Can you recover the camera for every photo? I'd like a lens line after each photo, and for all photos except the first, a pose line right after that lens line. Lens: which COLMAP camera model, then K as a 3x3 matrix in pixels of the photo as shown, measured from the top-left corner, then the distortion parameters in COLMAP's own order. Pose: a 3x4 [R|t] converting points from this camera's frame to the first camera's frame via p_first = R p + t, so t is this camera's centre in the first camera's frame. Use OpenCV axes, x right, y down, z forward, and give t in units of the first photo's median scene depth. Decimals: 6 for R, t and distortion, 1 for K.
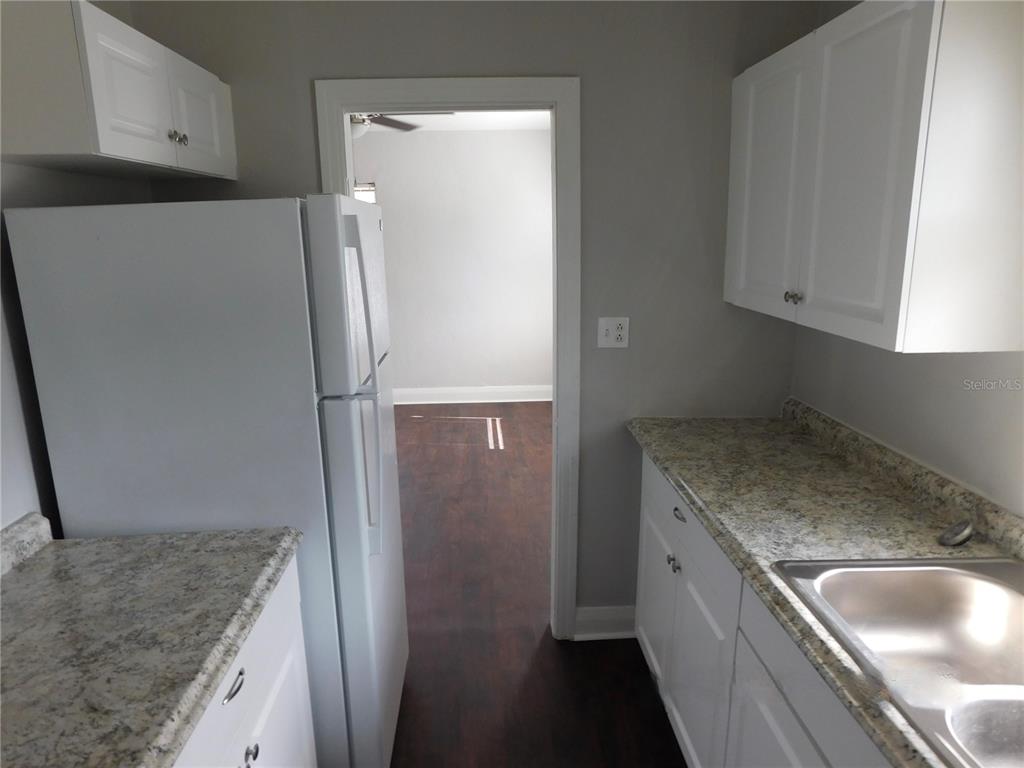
lens RADIAL K [[679.7, 0, 503.8], [0, 679.7, 384.3], [0, 0, 1]] dist [-0.073183, 0.059146]
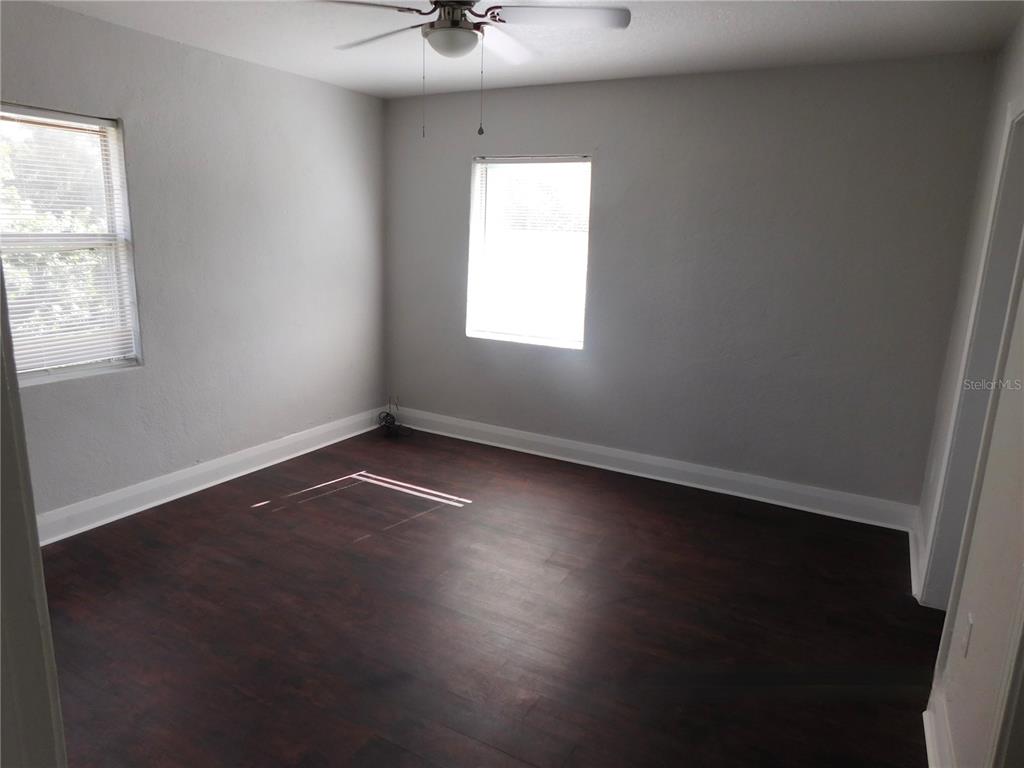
lens RADIAL K [[679.7, 0, 503.8], [0, 679.7, 384.3], [0, 0, 1]] dist [-0.073183, 0.059146]
pose [[0.531655, -0.157002, 0.832282, -1.606573], [0.143256, 0.985180, 0.094334, -0.281178], [-0.834758, 0.069077, 0.546267, 1.404895]]
